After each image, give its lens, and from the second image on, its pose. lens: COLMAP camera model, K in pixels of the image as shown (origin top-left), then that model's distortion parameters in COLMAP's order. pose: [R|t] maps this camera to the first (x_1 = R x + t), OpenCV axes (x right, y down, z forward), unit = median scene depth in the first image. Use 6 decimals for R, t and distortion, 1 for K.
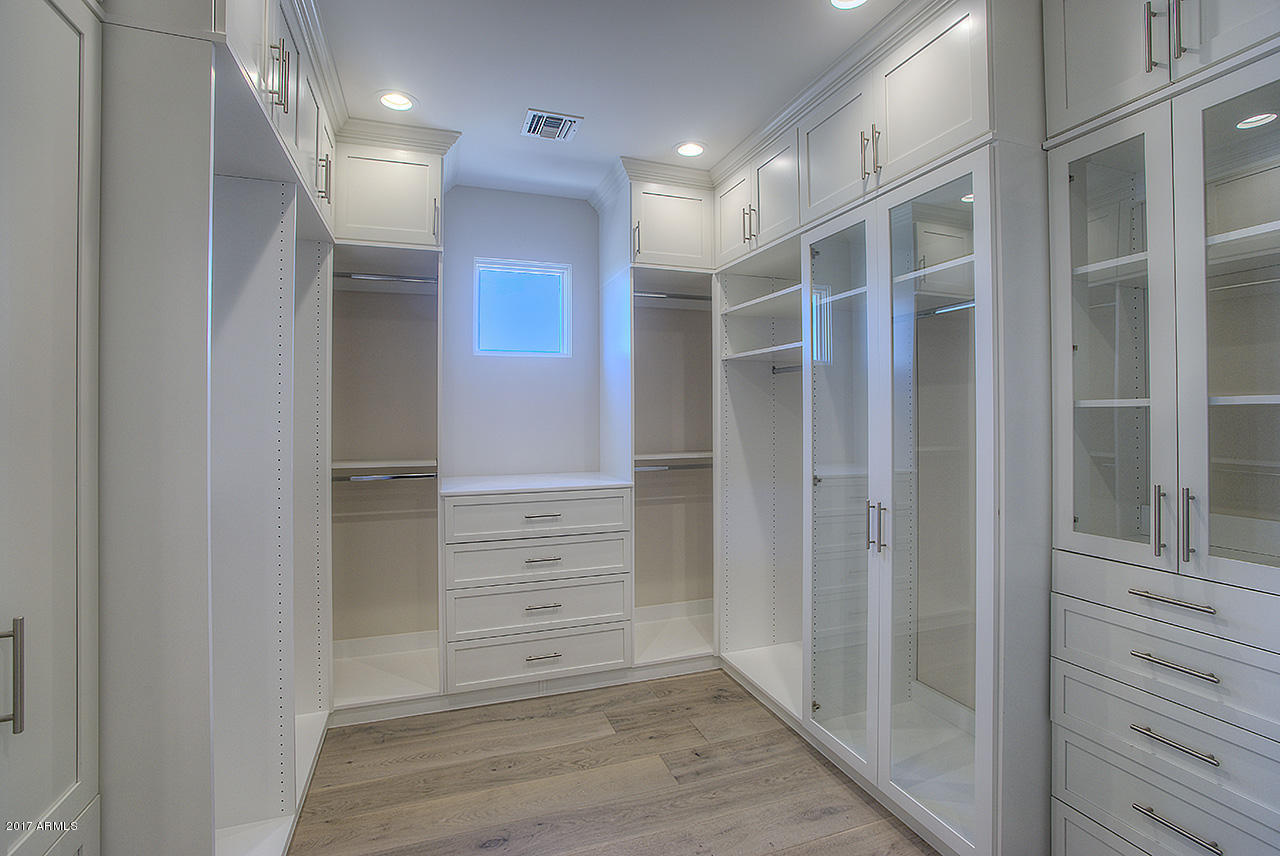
lens RADIAL K [[591.8, 0, 640.1], [0, 591.8, 411.7], [0, 0, 1]] dist [-0.019699, 0.003050]
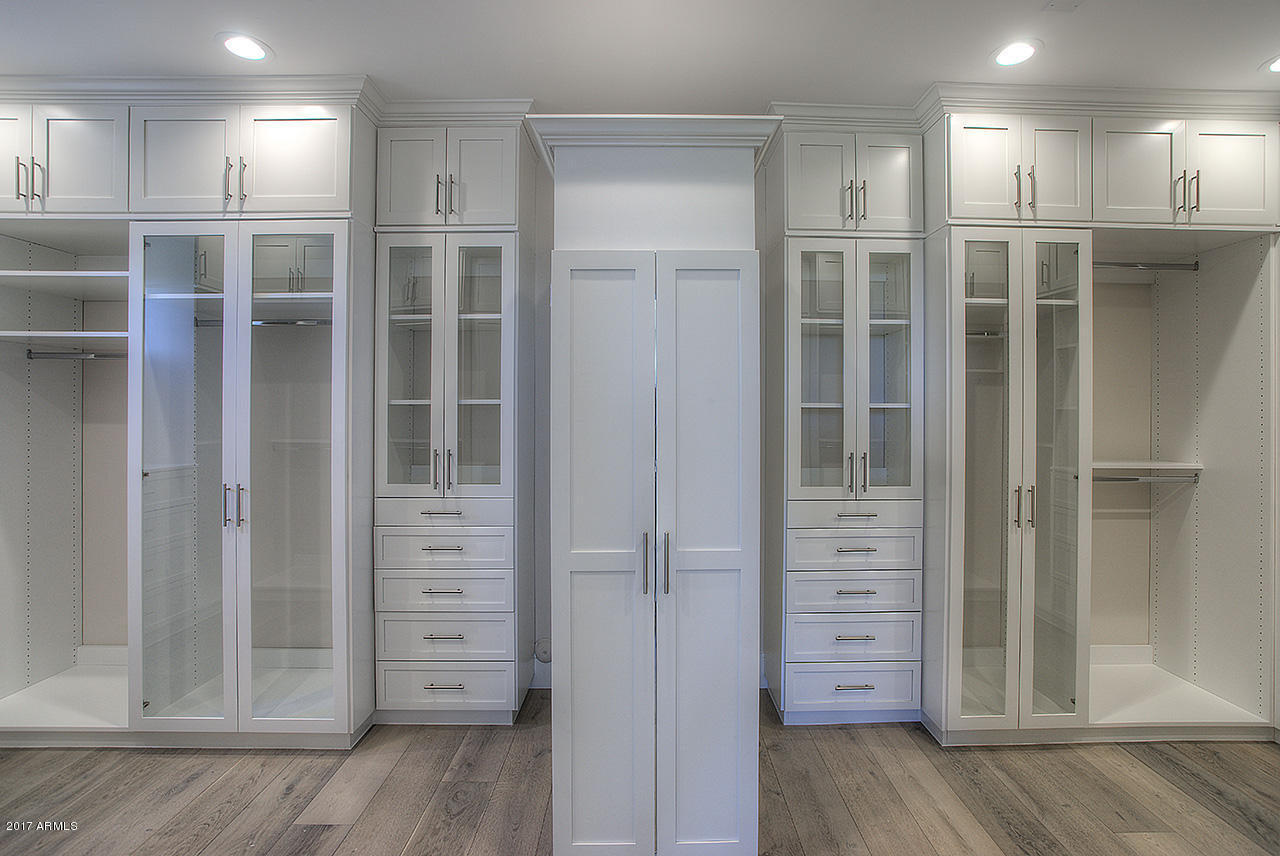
lens RADIAL K [[591.8, 0, 640.7], [0, 591.8, 422.3], [0, 0, 1]] dist [-0.019699, 0.003050]
pose [[0.337190, -0.014383, 0.941327, -0.410826], [-0.007187, 0.999815, 0.017851, 0.006176], [-0.941409, -0.012785, 0.337024, -0.129039]]
